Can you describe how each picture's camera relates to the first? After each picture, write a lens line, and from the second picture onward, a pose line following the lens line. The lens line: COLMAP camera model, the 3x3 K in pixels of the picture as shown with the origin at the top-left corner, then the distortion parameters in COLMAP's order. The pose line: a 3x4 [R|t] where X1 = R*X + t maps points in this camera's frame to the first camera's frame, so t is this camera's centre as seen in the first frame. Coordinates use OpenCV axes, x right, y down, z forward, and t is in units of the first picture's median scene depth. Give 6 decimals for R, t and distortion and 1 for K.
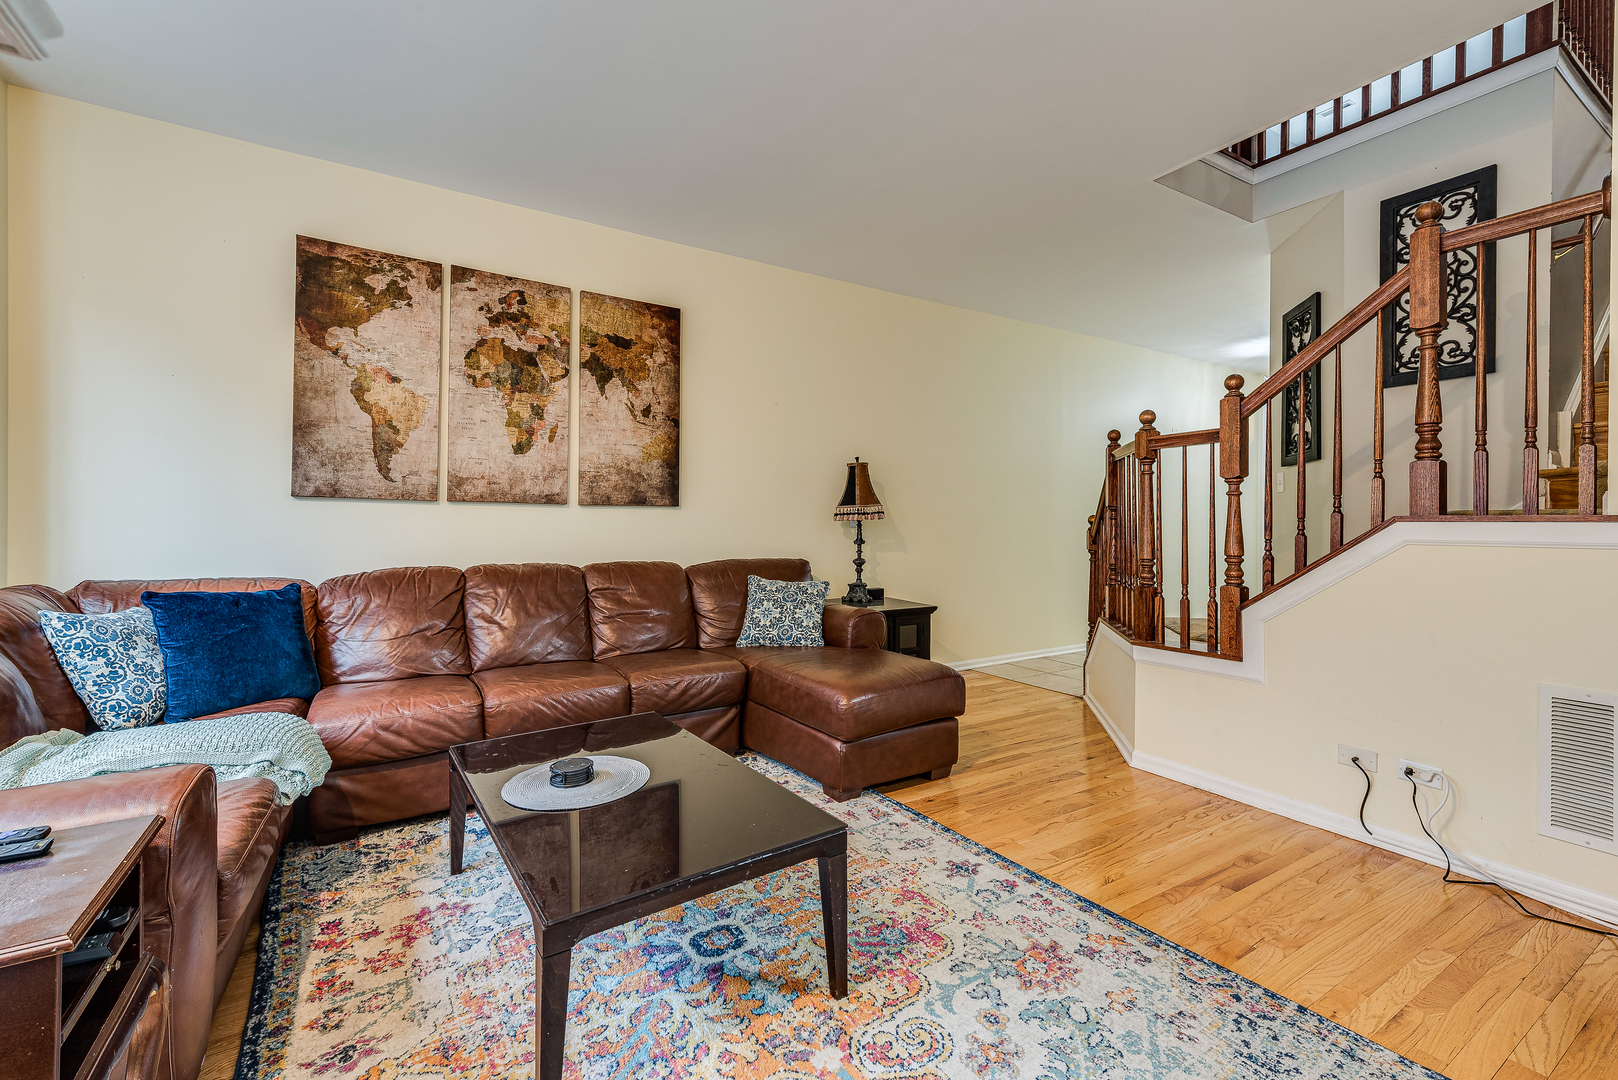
lens RADIAL K [[689.2, 0, 808.0], [0, 689.2, 517.6], [0, 0, 1]] dist [0.002571, 0.000135]
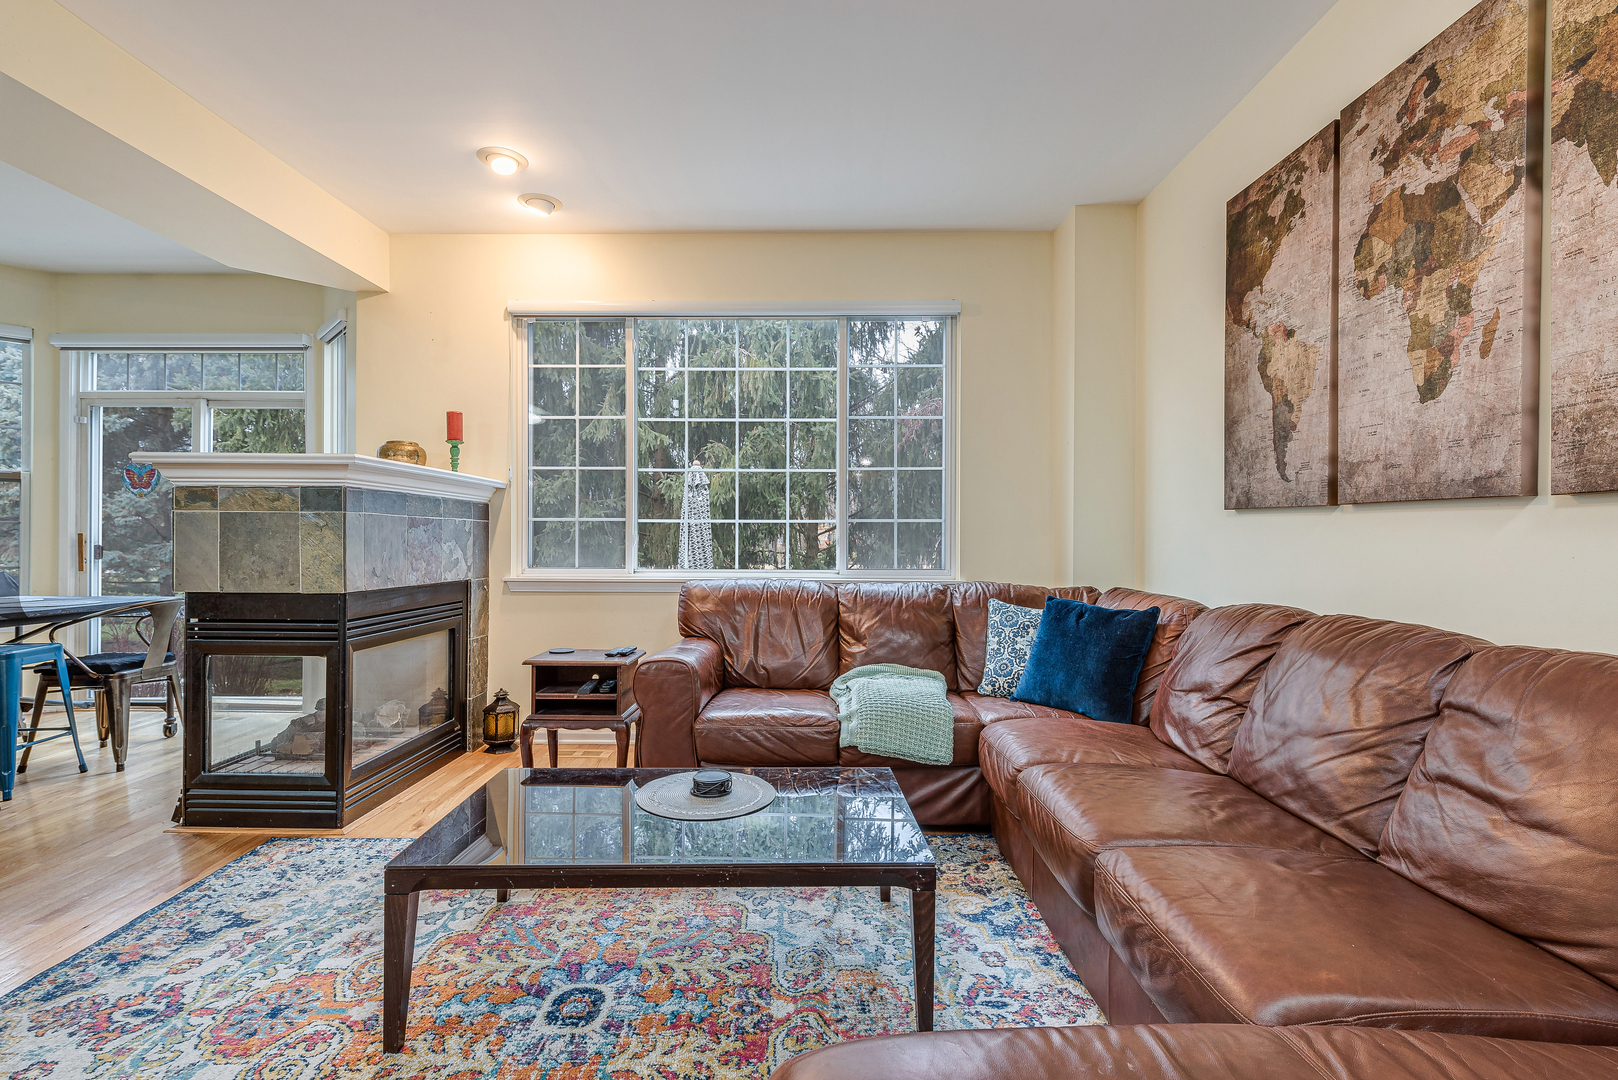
lens RADIAL K [[741.5, 0, 809.0], [0, 741.5, 540.0], [0, 0, 1]] dist [0.001879, -0.001876]
pose [[-0.543765, -0.004519, -0.839225, 0.298452], [0.000487, 0.999984, -0.005700, 0.011214], [0.839237, -0.003508, -0.543754, 1.039013]]
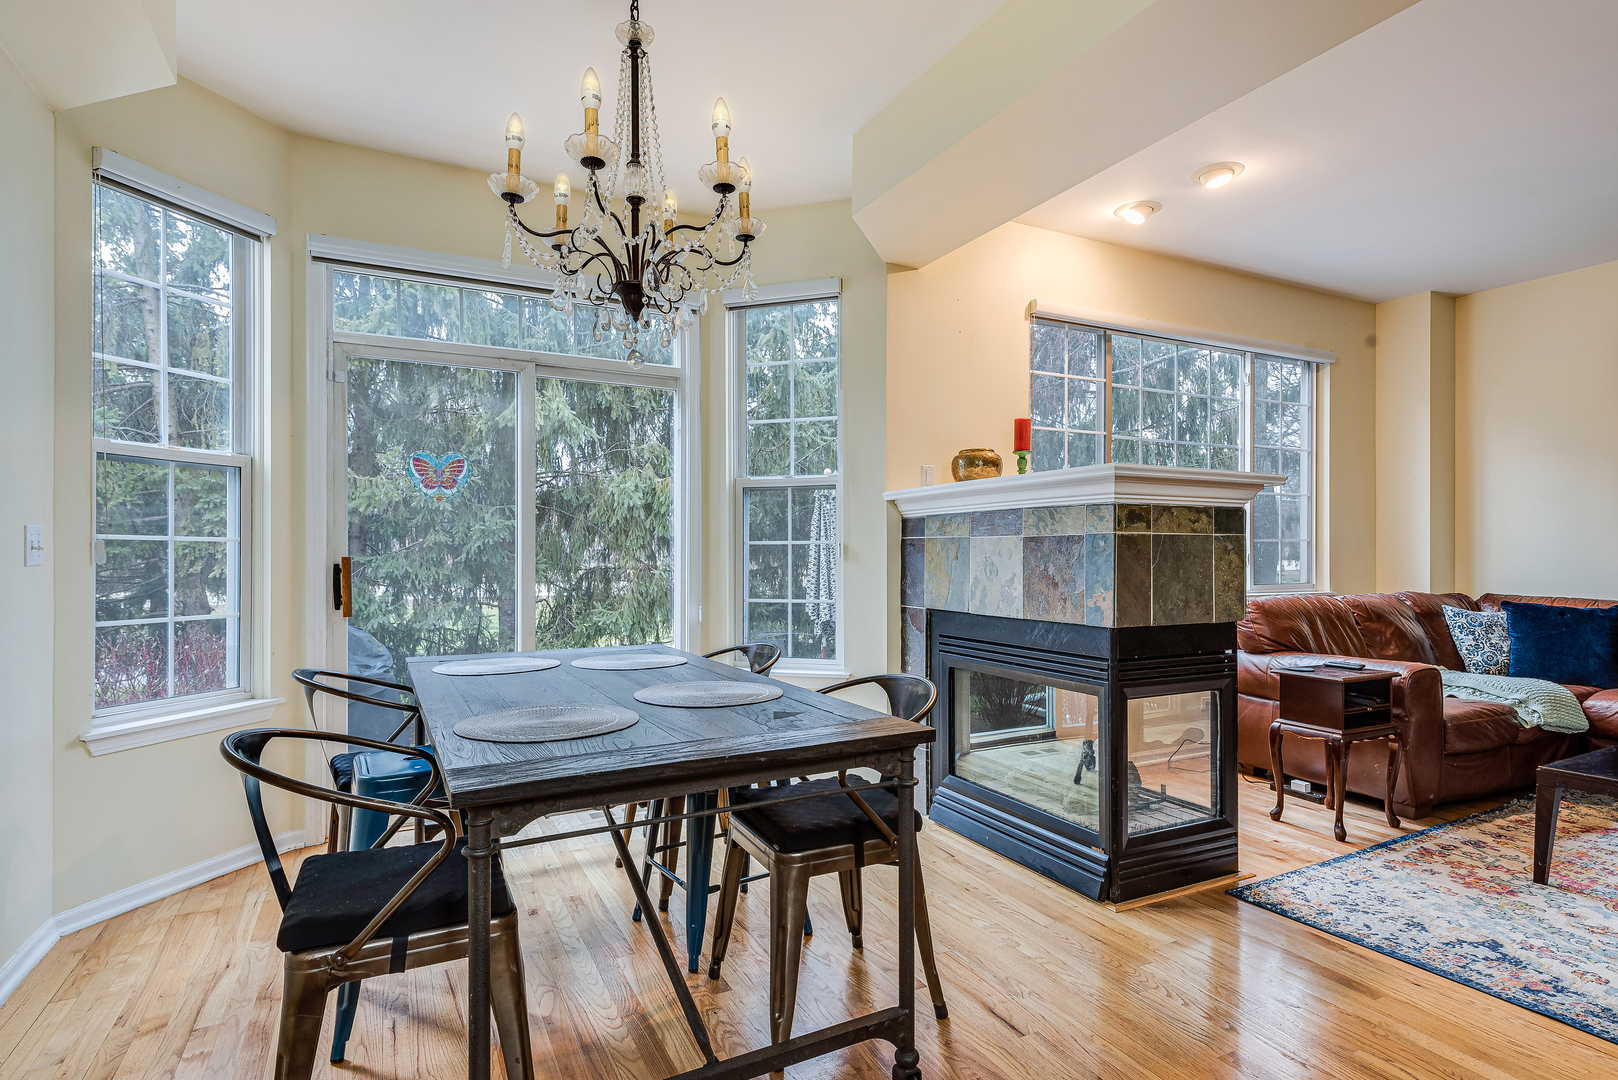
lens RADIAL K [[814.8, 0, 810.0], [0, 814.8, 552.6], [0, 0, 1]] dist [0.001905, -0.000294]
pose [[-0.093464, -0.000195, -0.995623, 0.823301], [0.007467, 0.999972, -0.000897, -0.010691], [0.995595, -0.007518, -0.093460, -0.322567]]
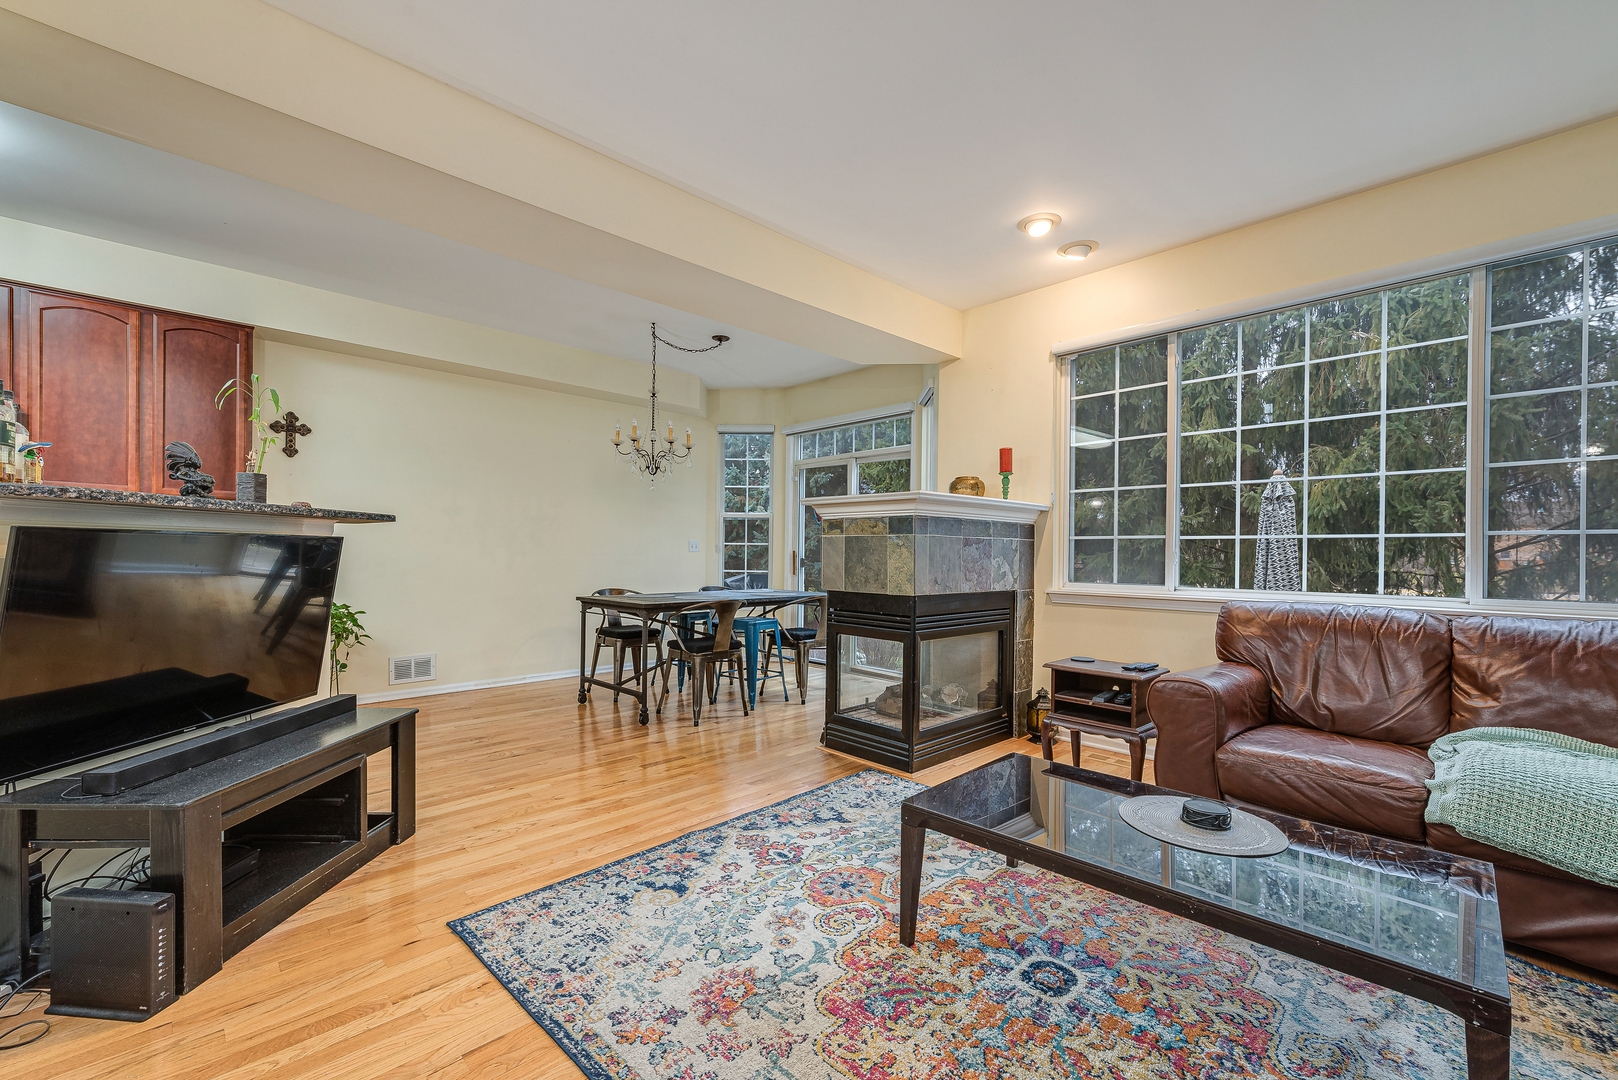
lens RADIAL K [[676.4, 0, 793.5], [0, 676.4, 553.2], [0, 0, 1]] dist [0.001454, -0.000640]
pose [[-0.982302, -0.011412, -0.186954, 0.243236], [-0.010464, 0.999927, -0.006057, 0.010318], [0.187009, -0.003994, -0.982350, 1.104349]]
